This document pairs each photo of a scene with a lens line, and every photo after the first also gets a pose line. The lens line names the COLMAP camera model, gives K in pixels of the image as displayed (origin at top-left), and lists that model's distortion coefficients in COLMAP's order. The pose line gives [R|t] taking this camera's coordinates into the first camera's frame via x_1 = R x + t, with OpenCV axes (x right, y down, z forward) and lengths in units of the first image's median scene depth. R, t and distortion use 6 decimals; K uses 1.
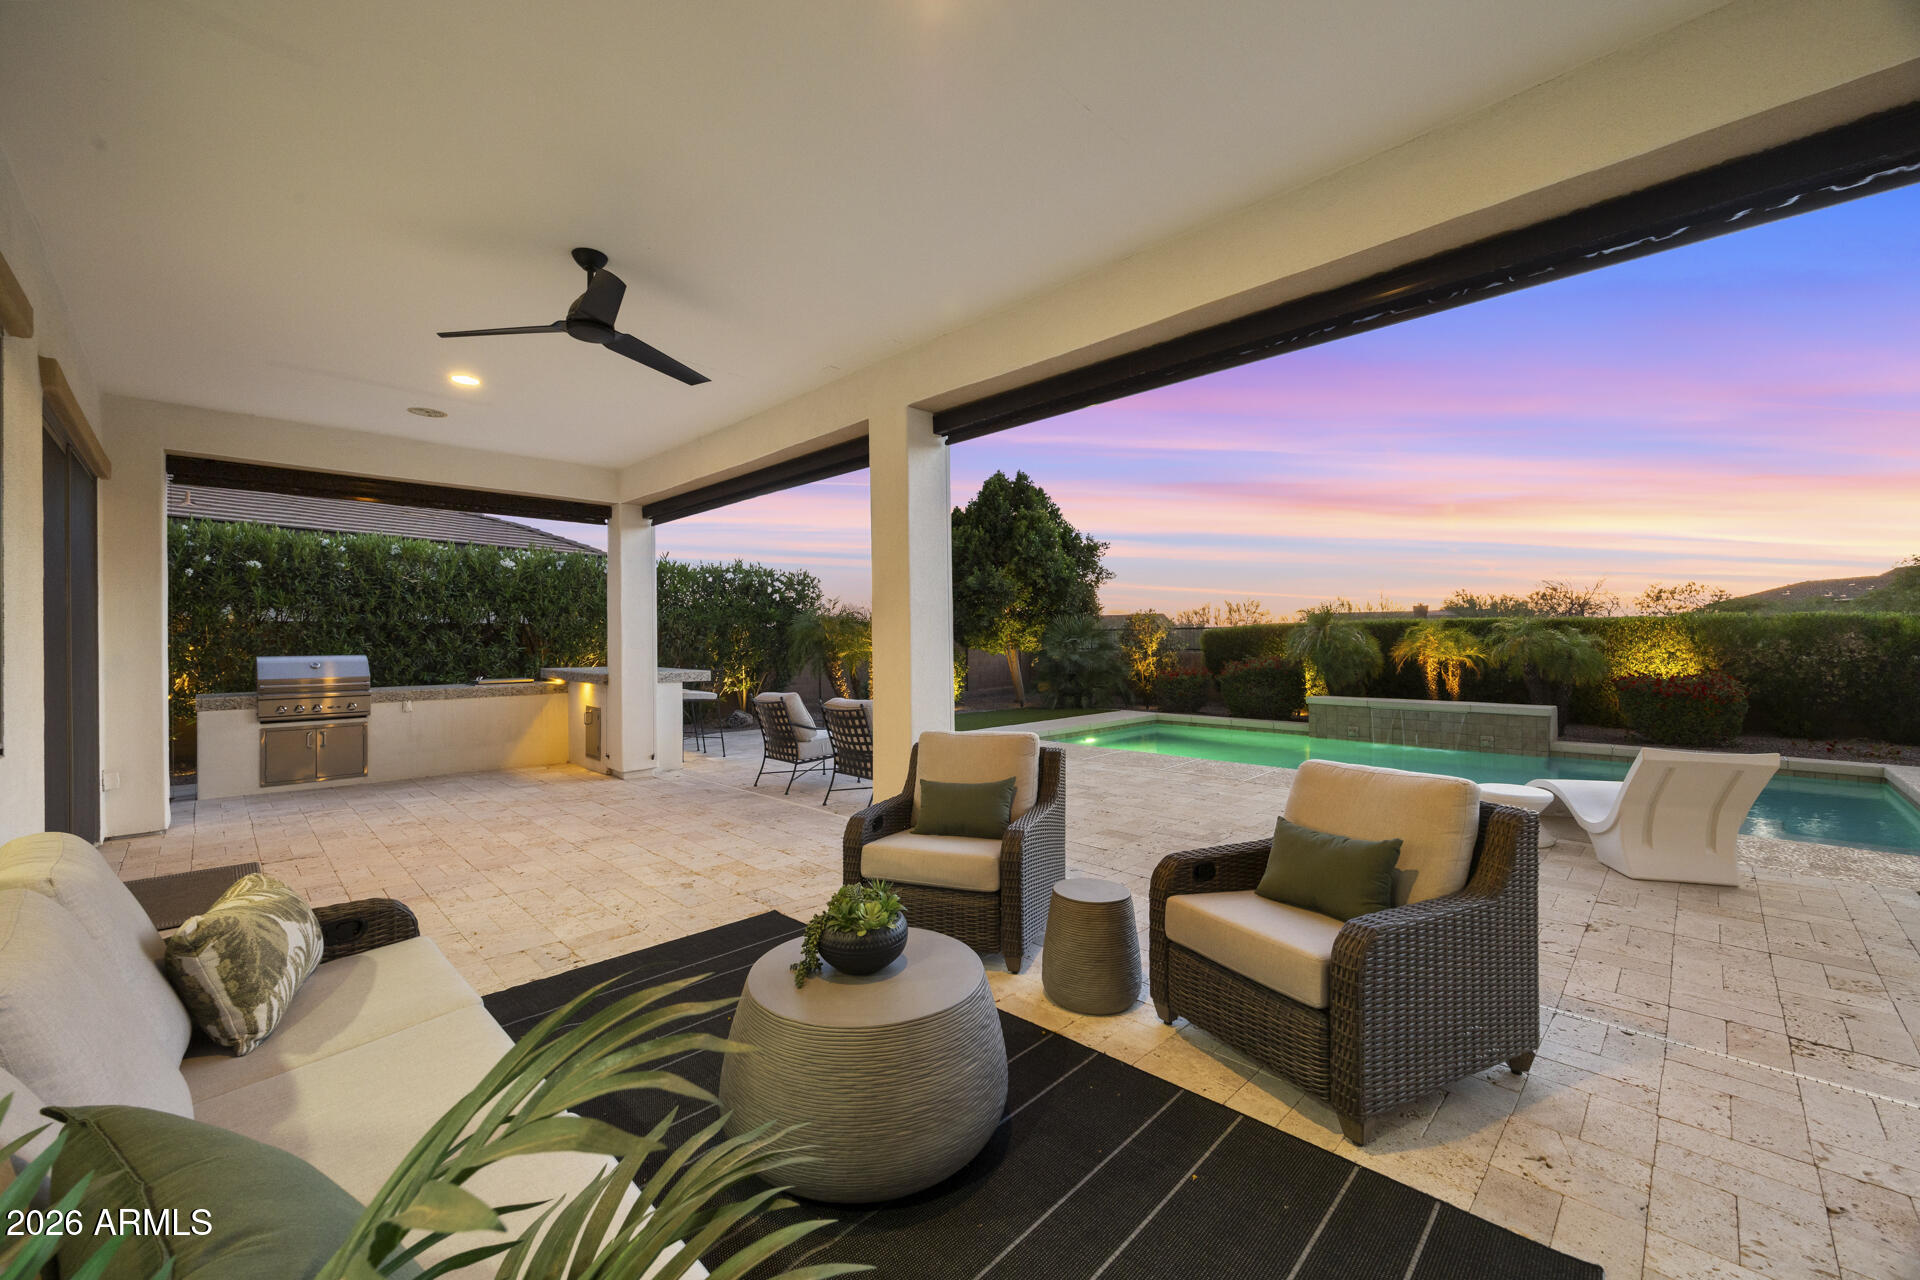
lens RADIAL K [[745.2, 0, 950.7], [0, 745.2, 632.2], [0, 0, 1]] dist [0.000079, -0.000208]
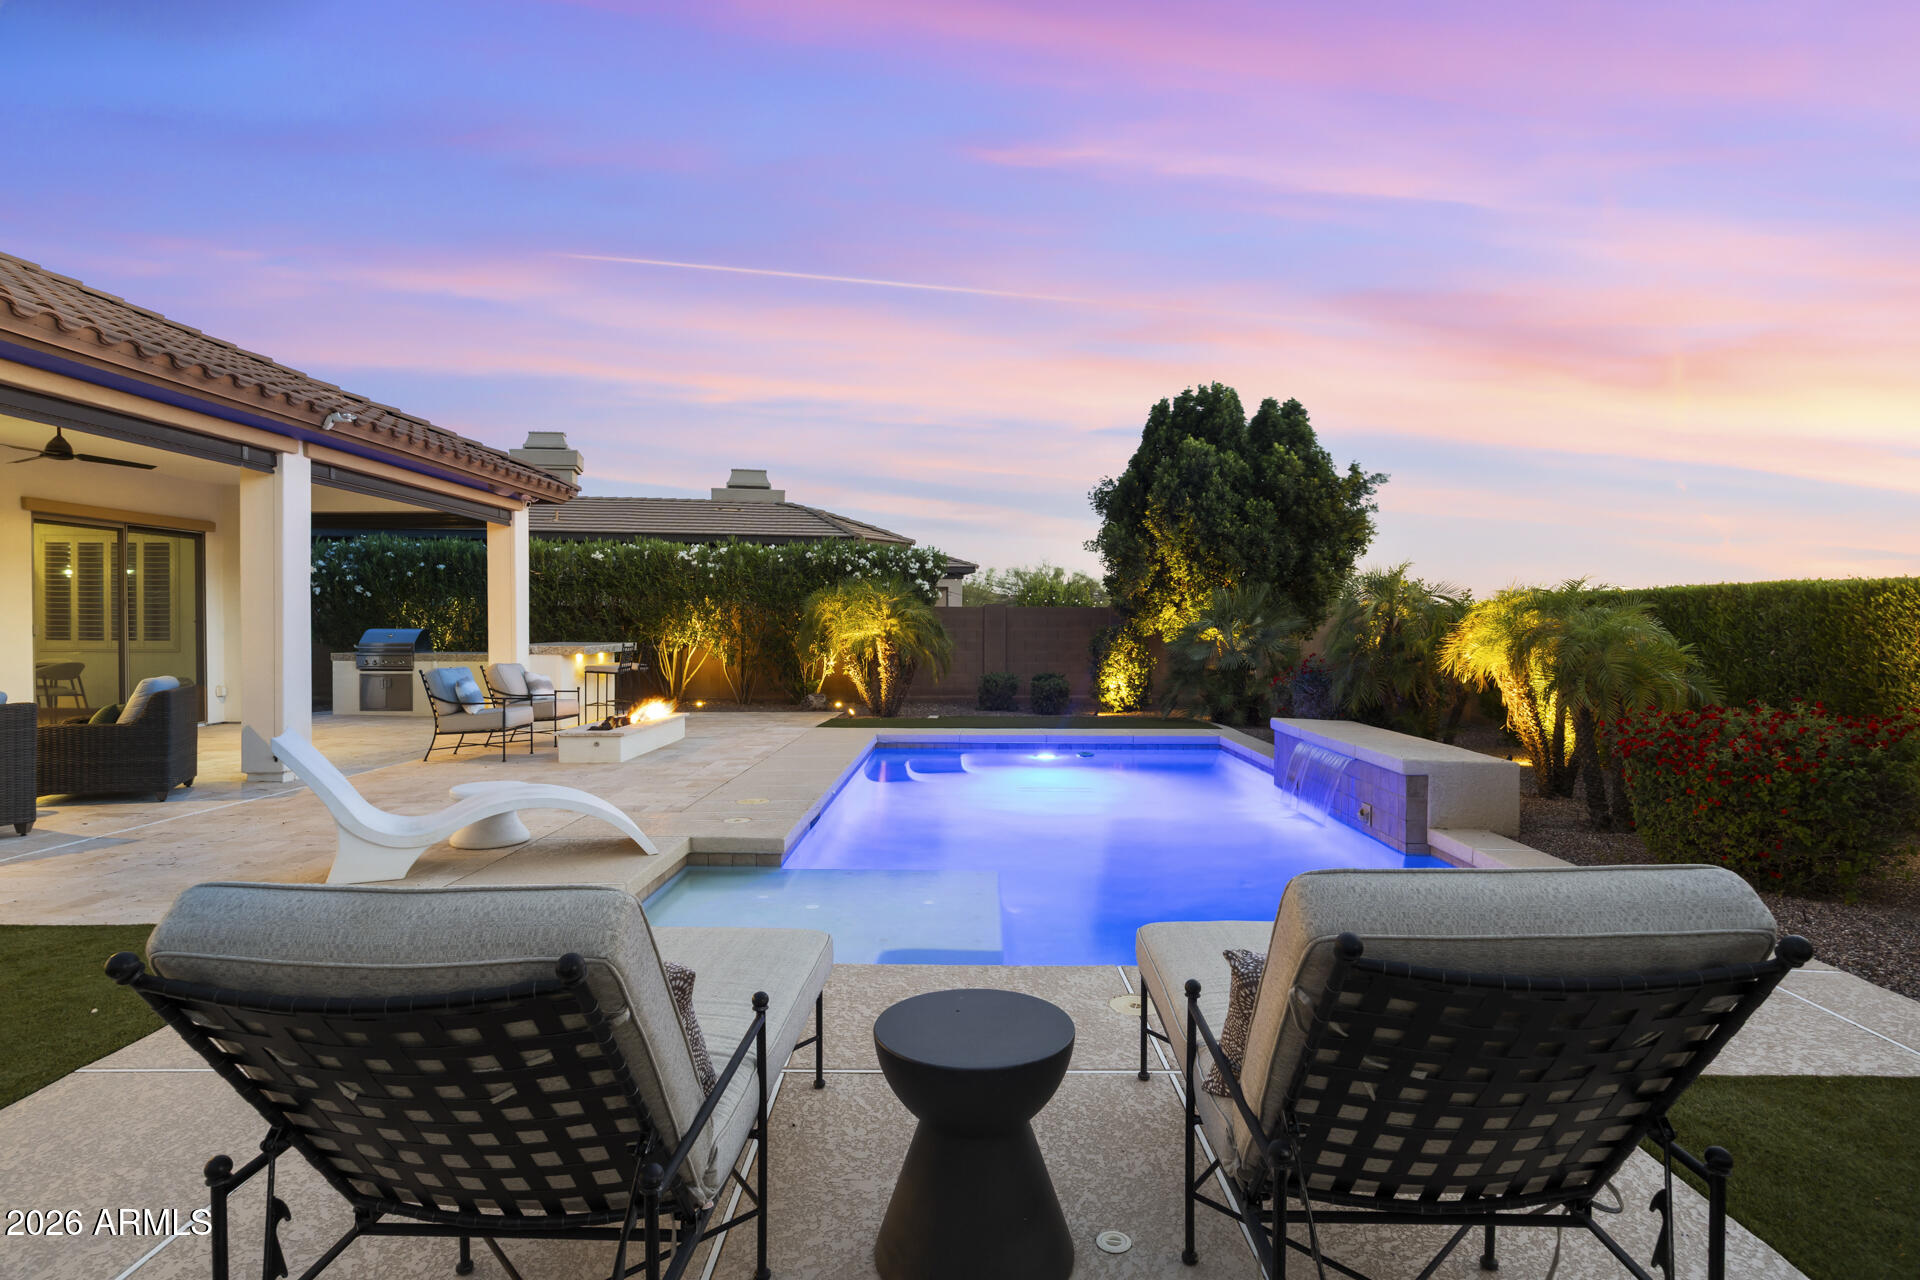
lens RADIAL K [[989.8, 0, 974.0], [0, 989.8, 633.9], [0, 0, 1]] dist [-0.008135, -0.000449]
pose [[0.724349, 0.013658, -0.689298, 0.865178], [-0.000561, 0.999815, 0.019222, 0.002934], [0.689434, -0.013537, 0.724222, 0.231023]]
